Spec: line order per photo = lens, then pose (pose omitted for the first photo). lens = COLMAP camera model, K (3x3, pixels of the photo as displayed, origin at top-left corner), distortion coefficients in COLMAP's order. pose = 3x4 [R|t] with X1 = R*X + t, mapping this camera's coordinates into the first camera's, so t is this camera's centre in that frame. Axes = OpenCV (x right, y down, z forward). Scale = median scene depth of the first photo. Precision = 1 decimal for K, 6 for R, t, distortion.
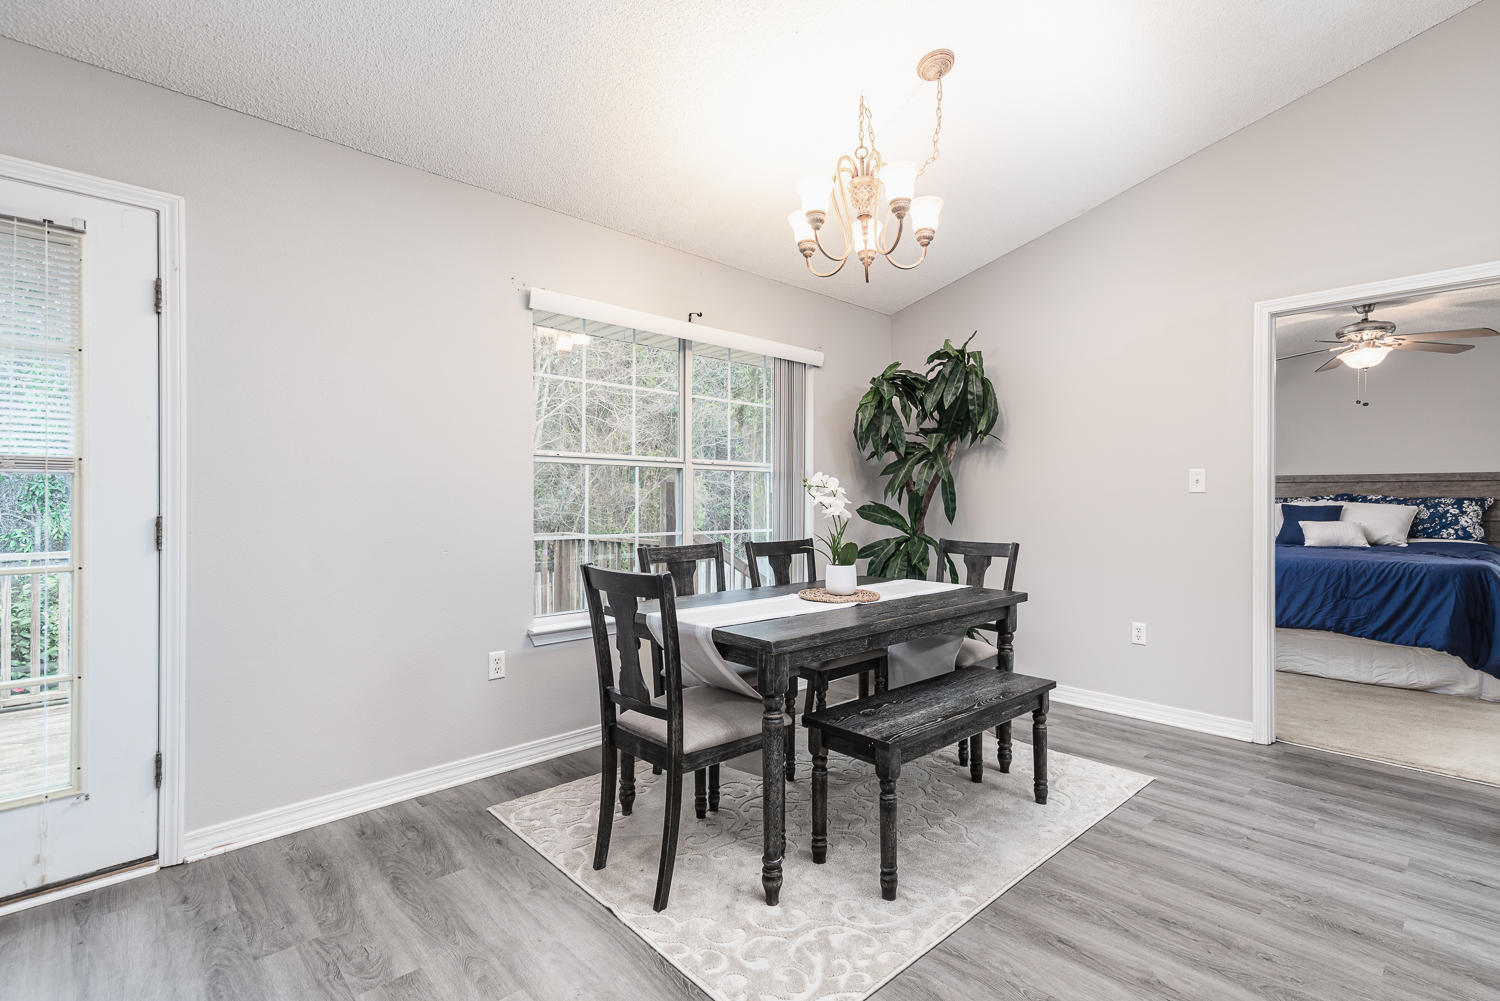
lens RADIAL K [[686.1, 0, 783.9], [0, 686.1, 505.7], [0, 0, 1]] dist [0.014026, -0.001479]
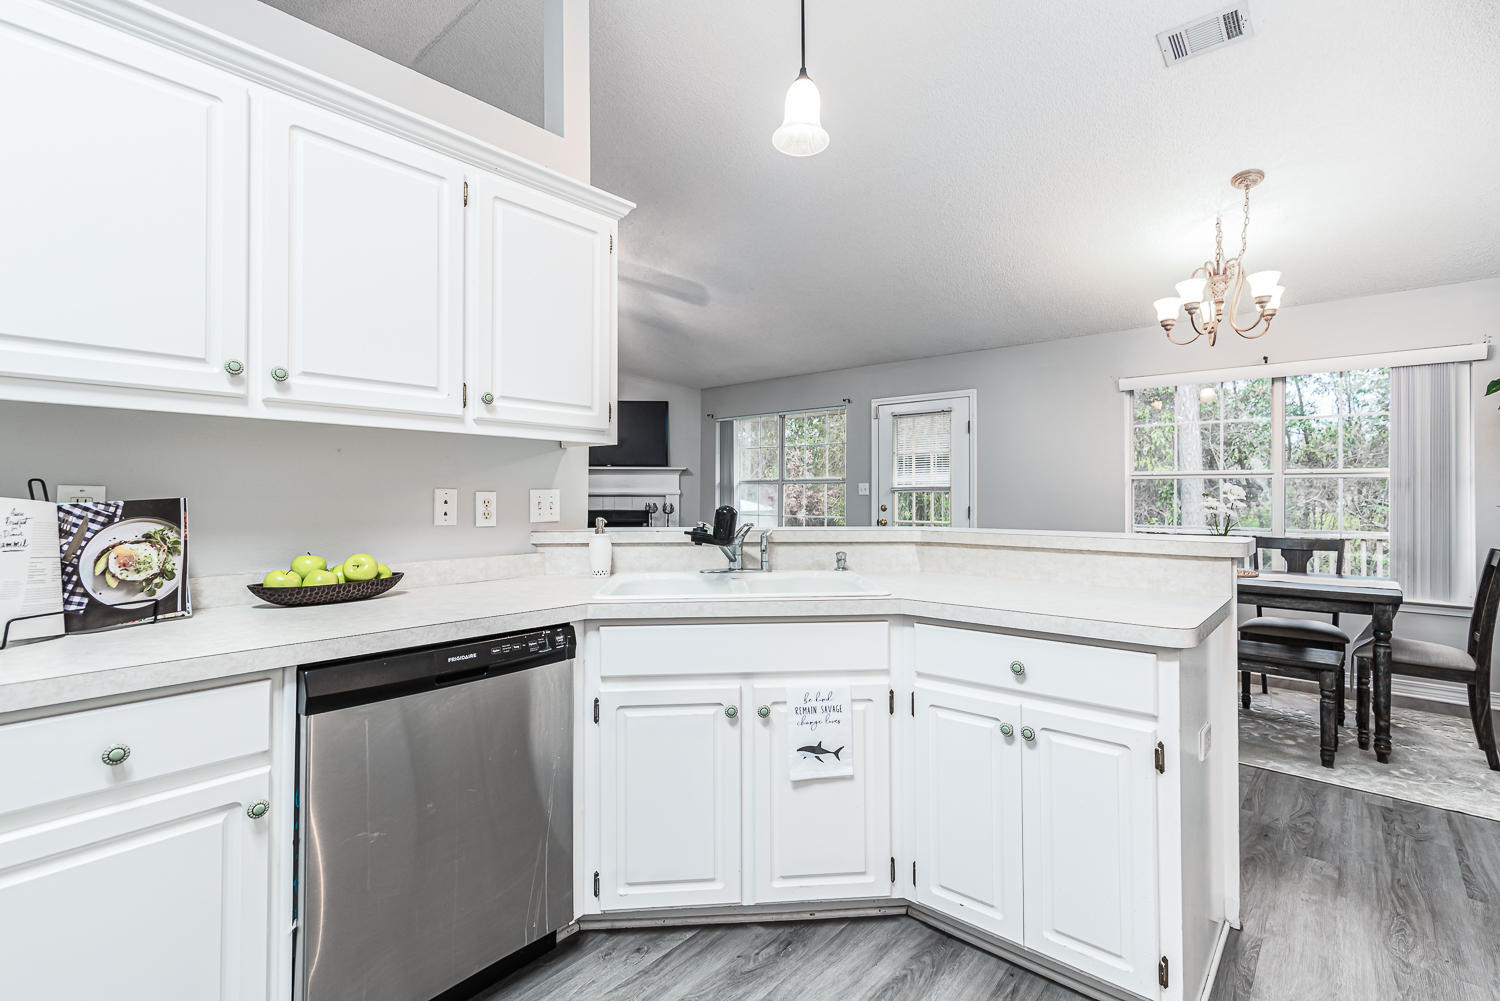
lens RADIAL K [[686.1, 0, 762.9], [0, 686.1, 485.7], [0, 0, 1]] dist [0.014026, -0.001479]
pose [[0.085485, -0.015102, -0.996225, 0.952523], [-0.014343, 0.999763, -0.016386, -0.005565], [0.996236, 0.015689, 0.085248, -0.032278]]
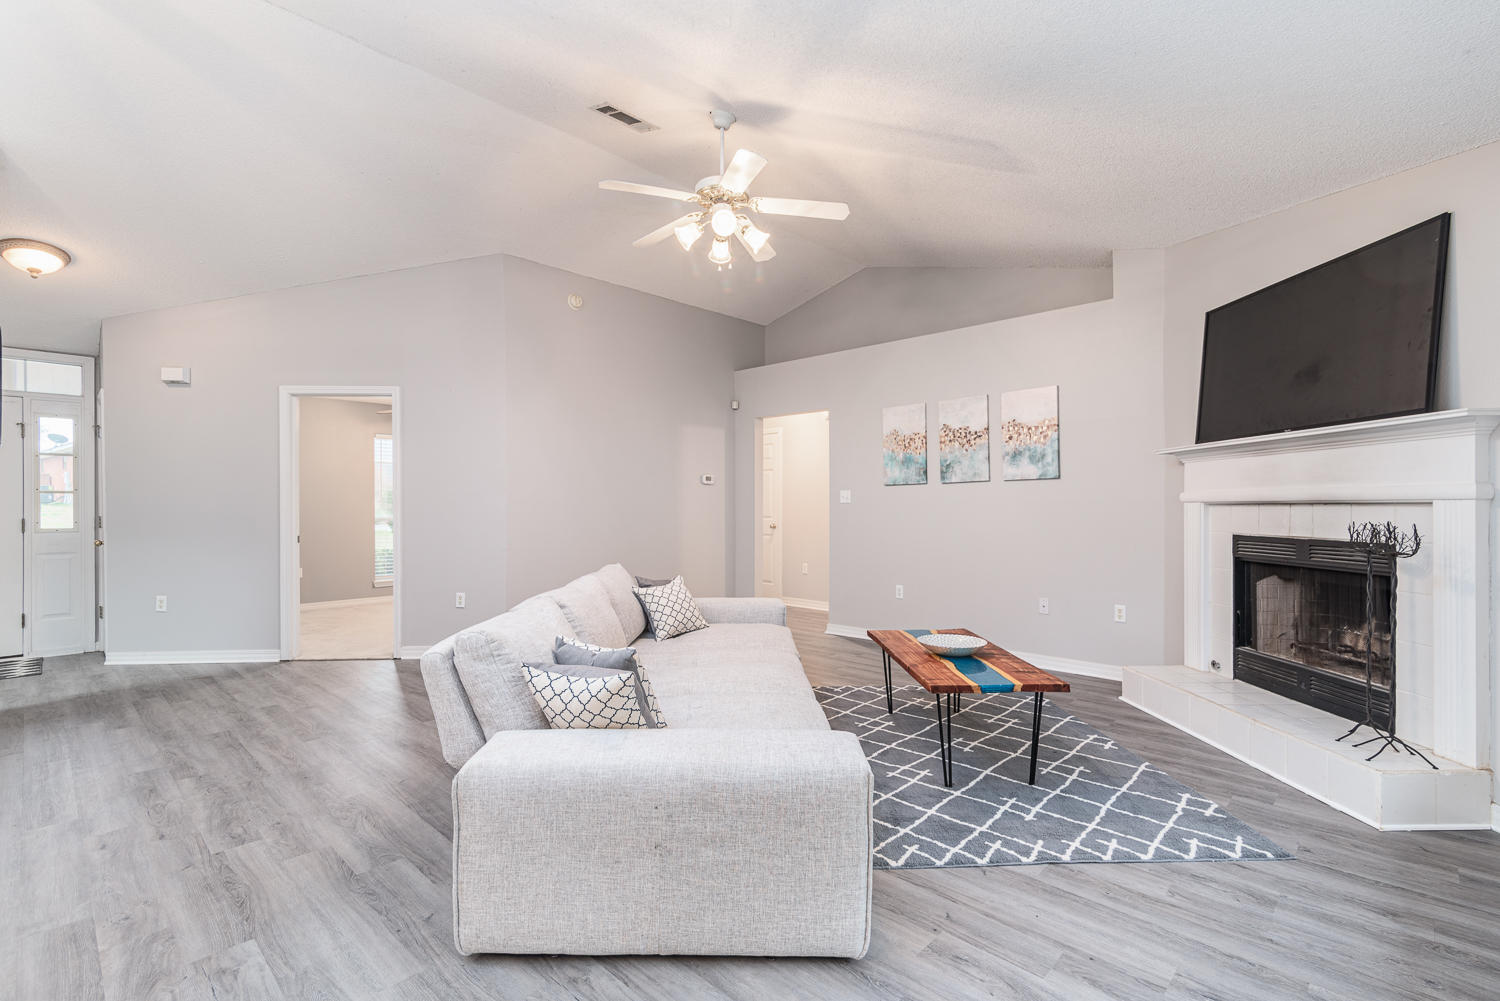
lens RADIAL K [[686.1, 0, 768.4], [0, 686.1, 502.3], [0, 0, 1]] dist [0.014026, -0.001479]
pose [[-0.999391, 0.001061, -0.034887, -0.396302], [0.000776, 0.999966, 0.008177, -0.010953], [0.034895, 0.008145, -0.999358, 0.488842]]
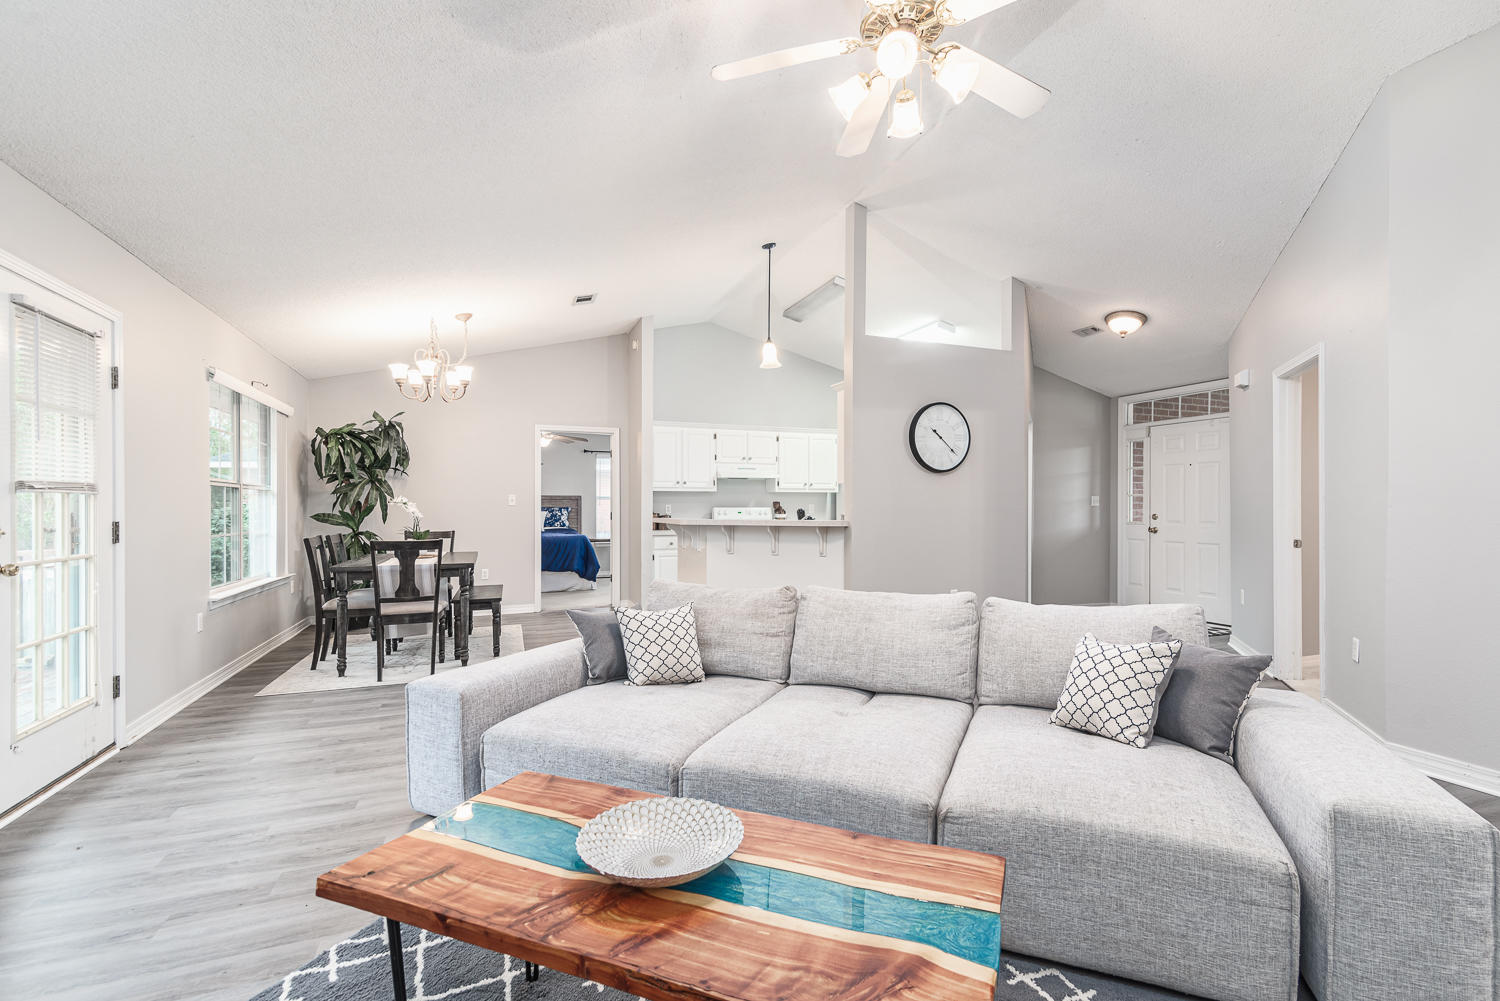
lens RADIAL K [[686.1, 0, 751.5], [0, 686.1, 501.4], [0, 0, 1]] dist [0.014026, -0.001479]
pose [[0.402178, 0.005395, 0.915546, -0.943463], [0.012514, 0.999857, -0.011388, 0.002778], [-0.915476, 0.016037, 0.402052, -0.492302]]
